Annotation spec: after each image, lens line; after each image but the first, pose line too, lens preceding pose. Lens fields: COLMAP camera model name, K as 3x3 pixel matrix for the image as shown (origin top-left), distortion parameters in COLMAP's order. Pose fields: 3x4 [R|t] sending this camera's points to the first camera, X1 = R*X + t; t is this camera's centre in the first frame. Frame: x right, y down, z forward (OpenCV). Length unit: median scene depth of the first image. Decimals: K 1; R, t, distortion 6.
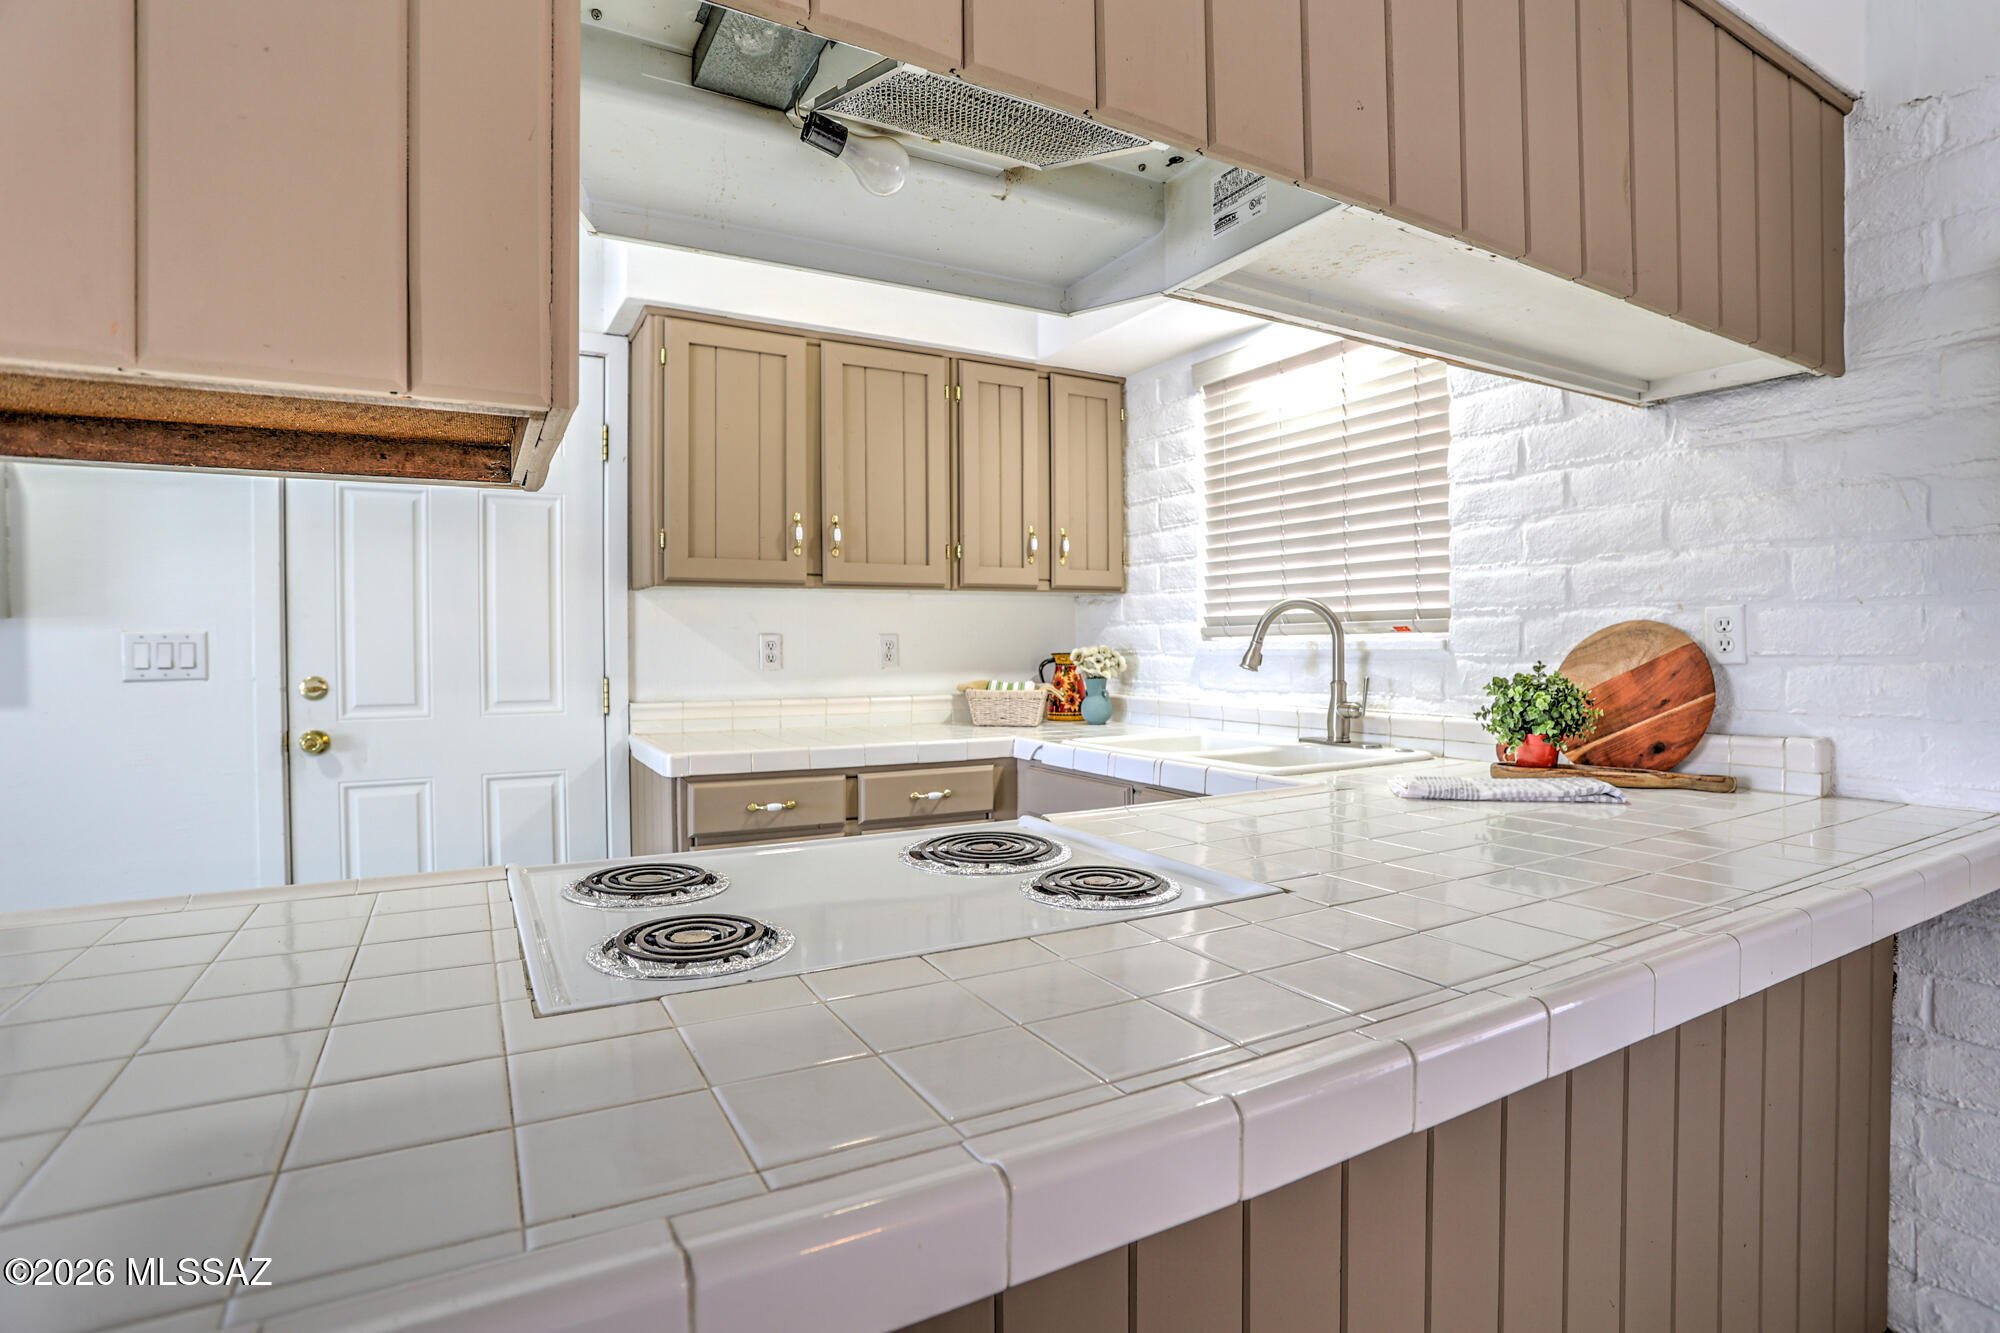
lens RADIAL K [[989.6, 0, 1003.4], [0, 989.6, 654.3], [0, 0, 1]] dist [-0.066479, 0.021085]
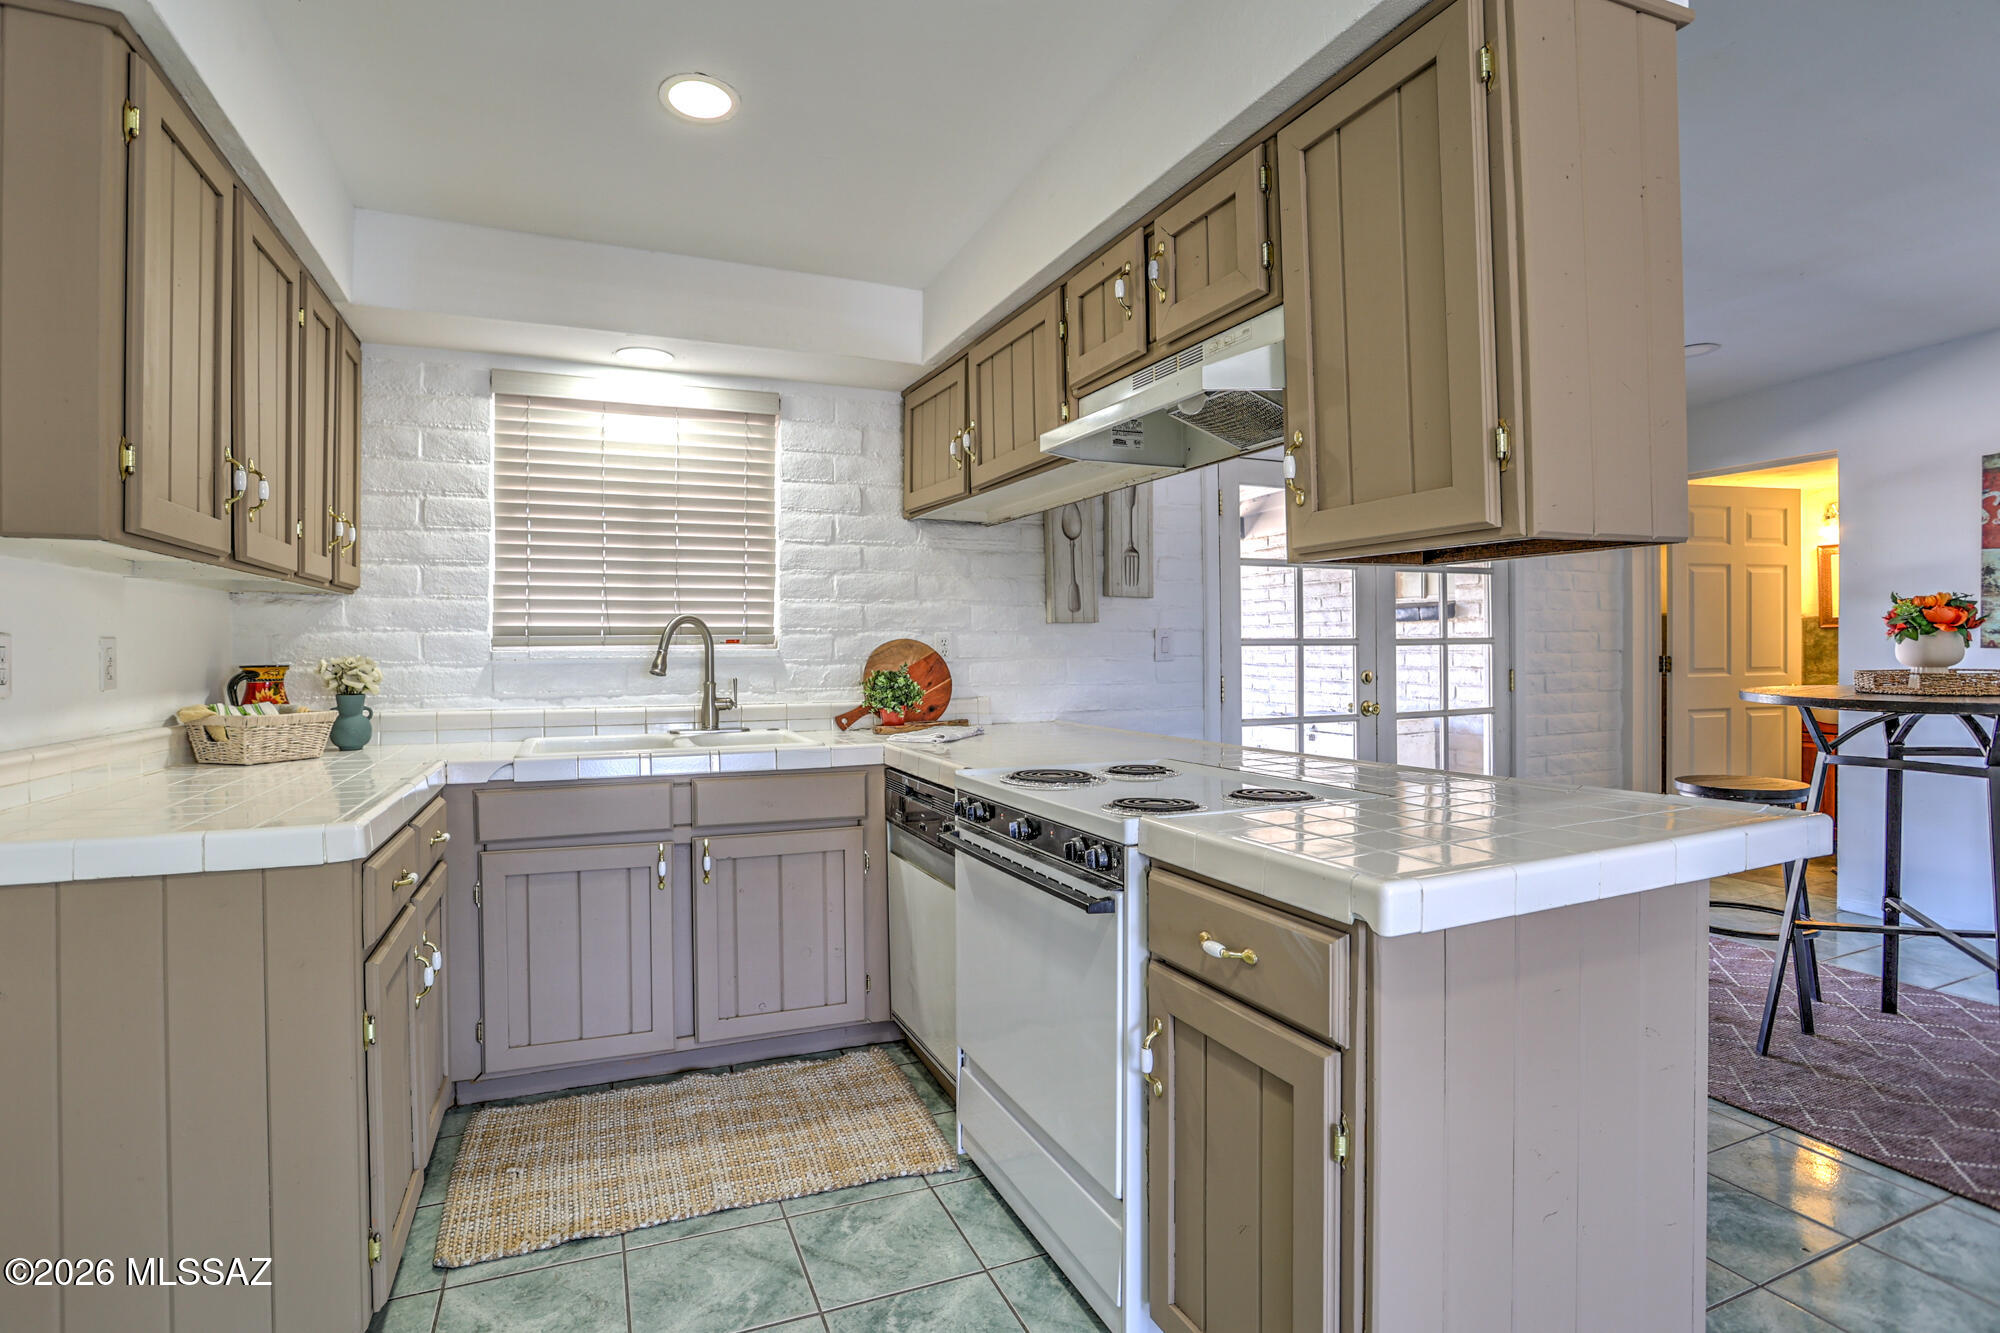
lens RADIAL K [[989.6, 0, 988.3], [0, 989.6, 653.3], [0, 0, 1]] dist [-0.066479, 0.021085]
pose [[0.122678, 0.000665, 0.992446, -0.877731], [0.013738, 0.999903, -0.002368, -0.001678], [-0.992351, 0.013925, 0.122657, 0.489407]]
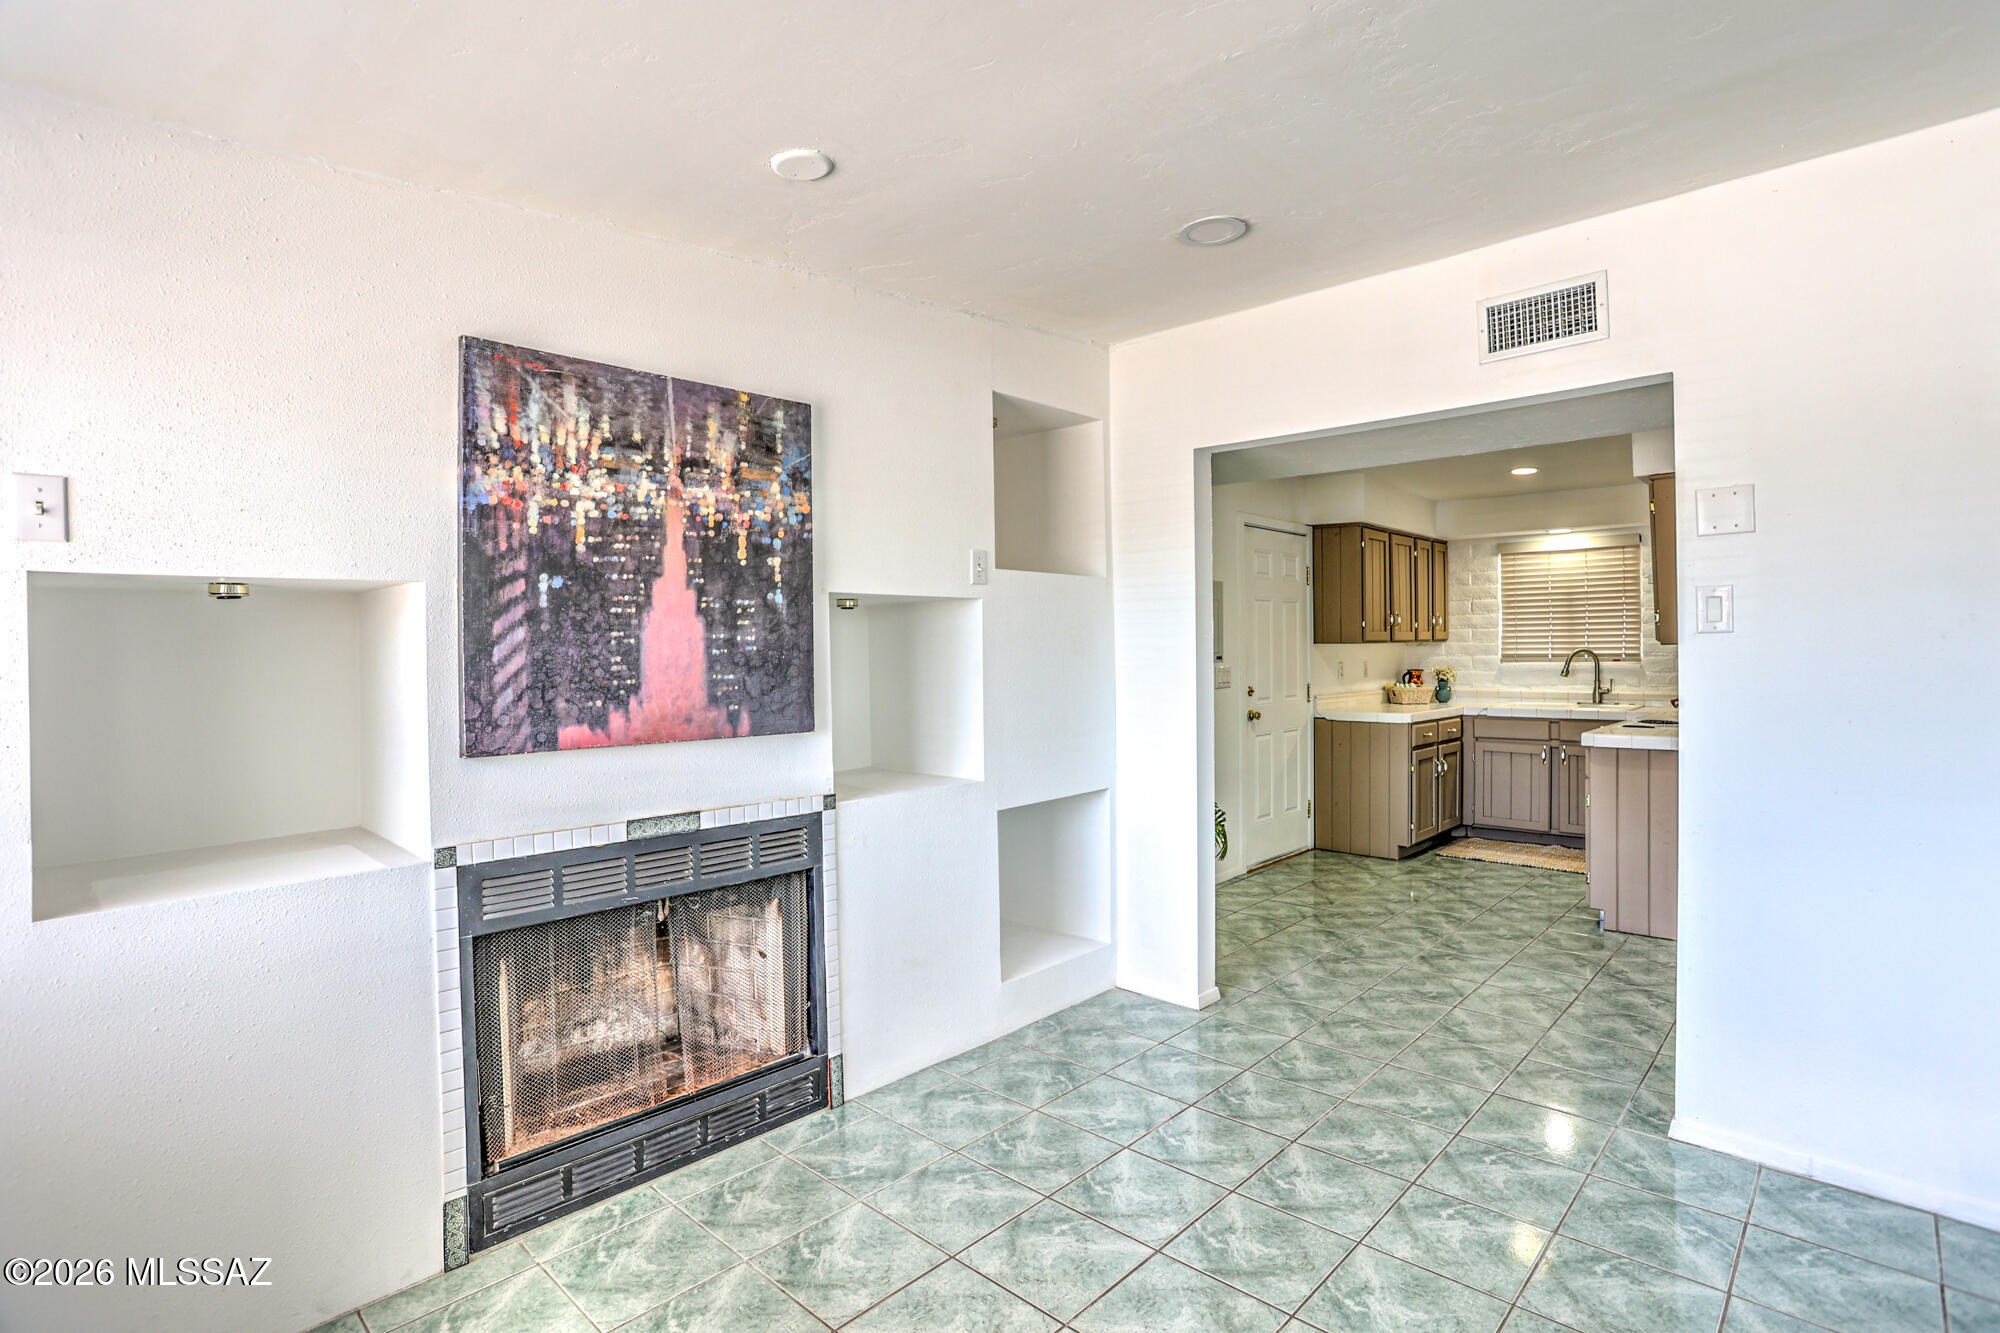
lens RADIAL K [[989.6, 0, 1013.2], [0, 989.6, 641.3], [0, 0, 1]] dist [-0.066479, 0.021085]
pose [[0.948188, -0.002023, 0.317703, -1.988728], [0.009294, 0.999728, -0.021374, -0.035649], [-0.317573, 0.023220, 0.947949, -0.979692]]
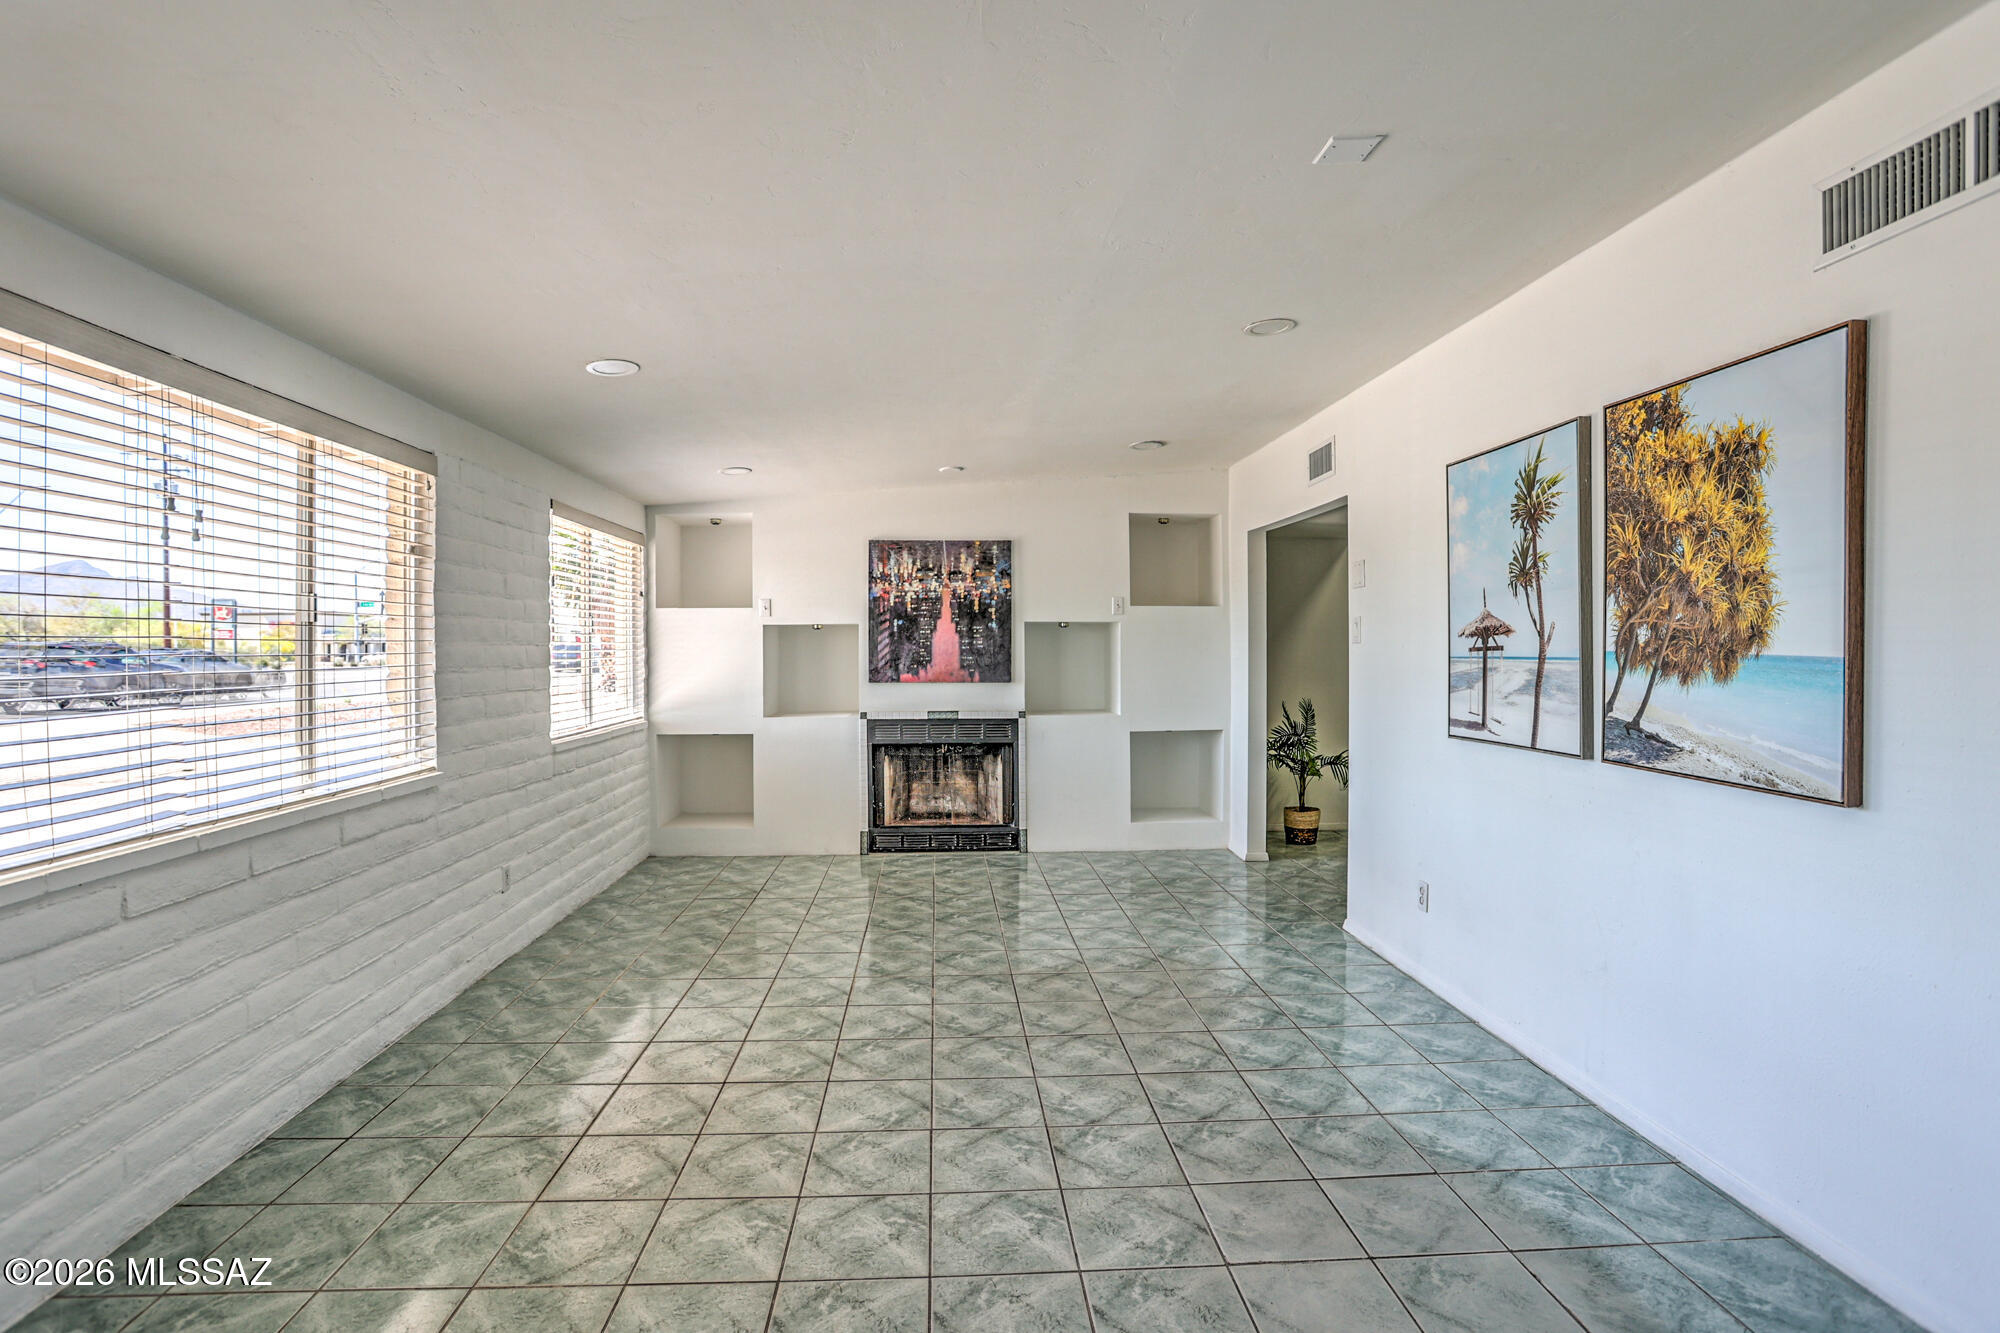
lens RADIAL K [[989.6, 0, 968.0], [0, 989.6, 629.4], [0, 0, 1]] dist [-0.066479, 0.021085]
pose [[0.898054, 0.000213, -0.439885, -0.842602], [-0.010402, 0.999730, -0.020754, -0.043513], [0.439762, 0.023214, 0.897814, -2.187033]]
